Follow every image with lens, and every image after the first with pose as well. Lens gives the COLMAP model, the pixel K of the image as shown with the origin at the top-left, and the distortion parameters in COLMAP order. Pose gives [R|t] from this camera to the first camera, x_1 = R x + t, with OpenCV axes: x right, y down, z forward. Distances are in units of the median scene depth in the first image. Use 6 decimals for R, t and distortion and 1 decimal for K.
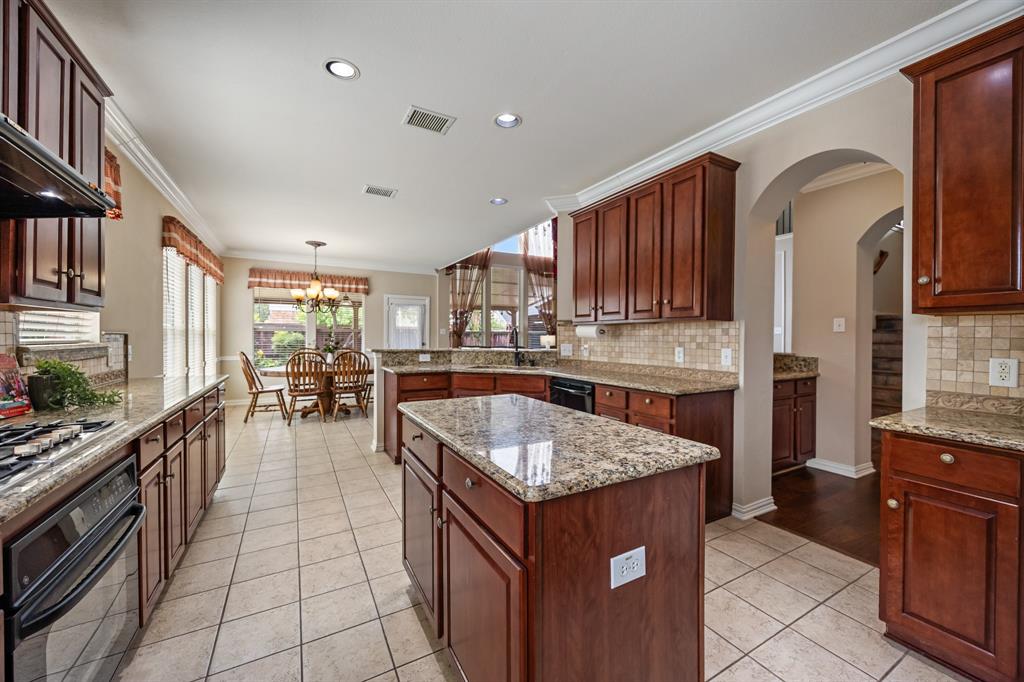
lens RADIAL K [[397.3, 0, 507.8], [0, 397.3, 335.2], [0, 0, 1]] dist [-0.000124, 0.000057]
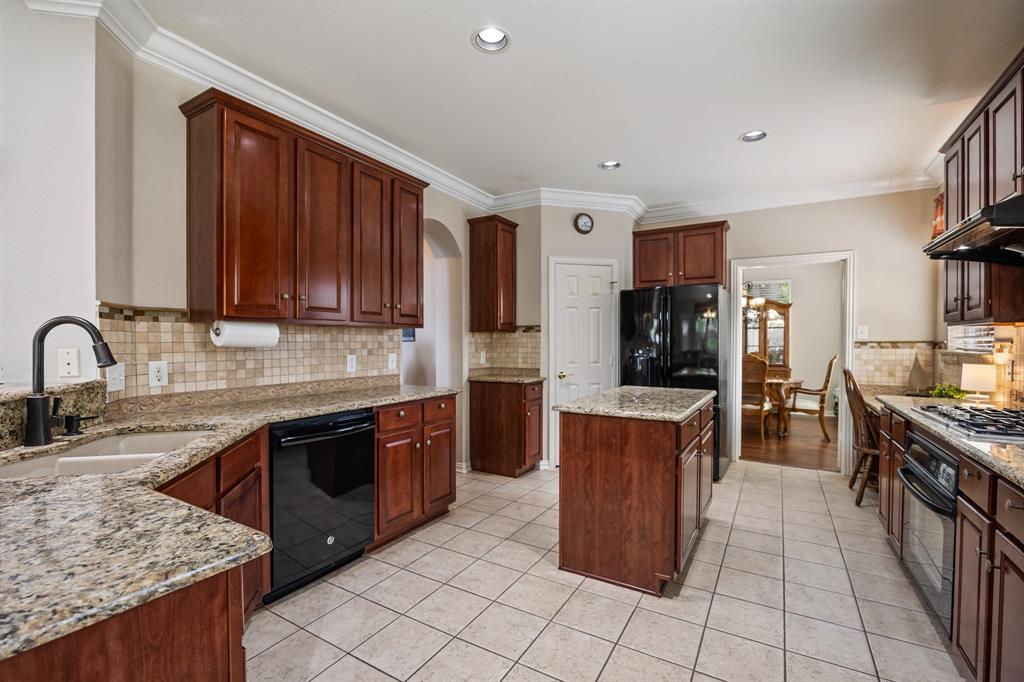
lens RADIAL K [[459.7, 0, 514.9], [0, 459.7, 346.8], [0, 0, 1]] dist [-0.011545, 0.000184]
pose [[-0.520733, -0.012634, 0.853626, -0.487829], [-0.004652, 0.999918, 0.011962, -0.001366], [-0.853707, 0.002258, -0.520749, 0.931504]]
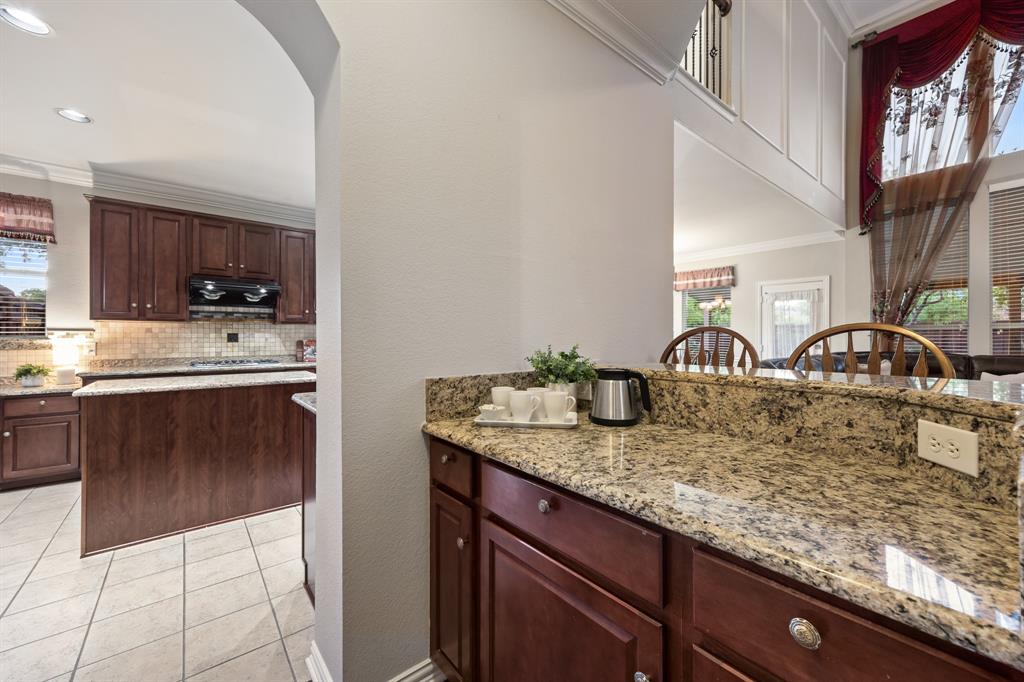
lens RADIAL K [[397.3, 0, 512.4], [0, 397.3, 336.3], [0, 0, 1]] dist [-0.000124, 0.000057]
pose [[0.171189, -0.002941, -0.985234, 0.755422], [-0.000156, 0.999995, -0.003012, 0.011031], [0.985238, 0.000669, 0.171187, 0.787407]]
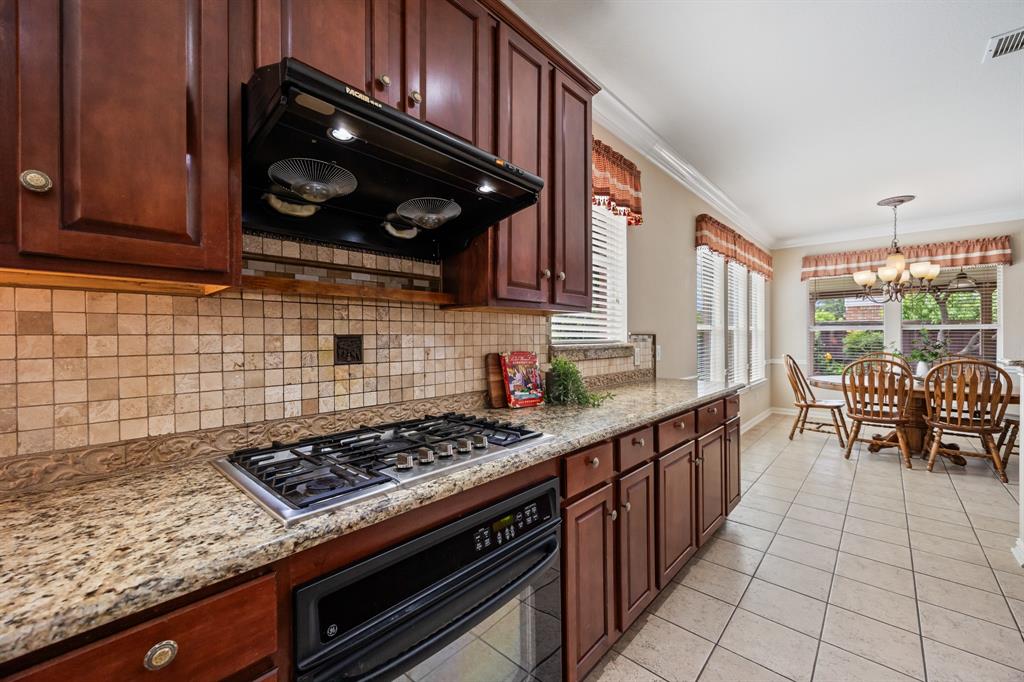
lens RADIAL K [[397.3, 0, 519.4], [0, 397.3, 338.7], [0, 0, 1]] dist [-0.000124, 0.000057]
pose [[0.324183, -0.001956, -0.945992, -0.070632], [0.007405, 0.999972, 0.000470, 0.003443], [0.945966, -0.007158, 0.324188, 0.253827]]
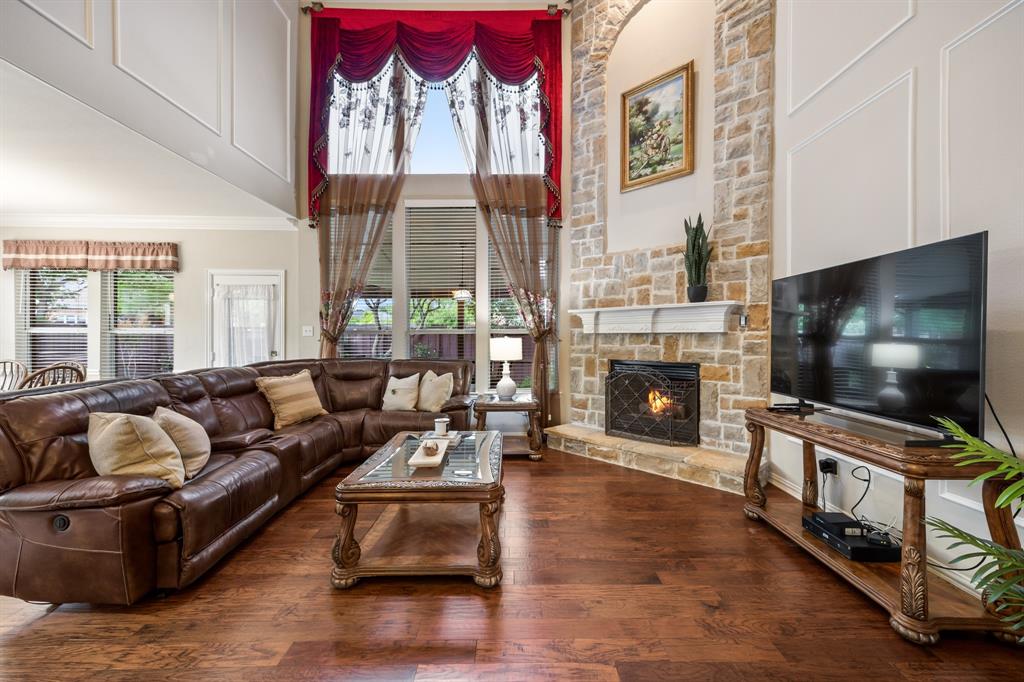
lens RADIAL K [[397.3, 0, 523.4], [0, 397.3, 339.2], [0, 0, 1]] dist [-0.000124, 0.000057]
pose [[0.887052, 0.003257, -0.461659, 0.755616], [0.001902, 0.999941, 0.010709, -0.010159], [0.461666, -0.010377, 0.886993, 1.390208]]
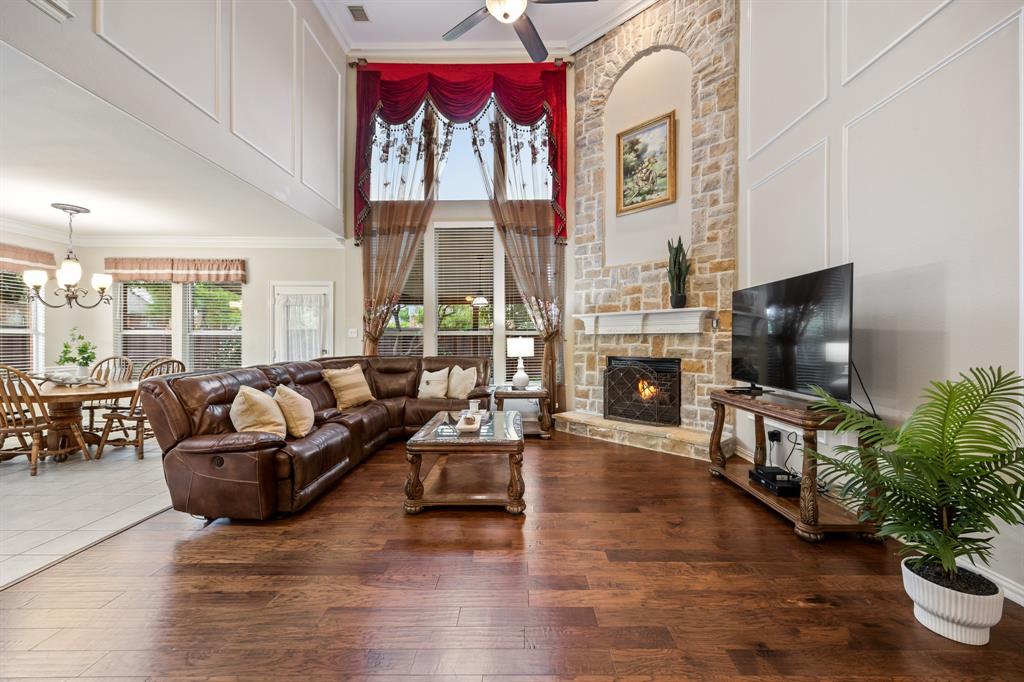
lens RADIAL K [[397.3, 0, 517.6], [0, 397.3, 339.5], [0, 0, 1]] dist [-0.000124, 0.000057]
pose [[0.874957, -0.001724, -0.484197, 0.830178], [0.002211, 0.999997, 0.000436, 0.001293], [0.484195, -0.001453, 0.874959, 1.198553]]
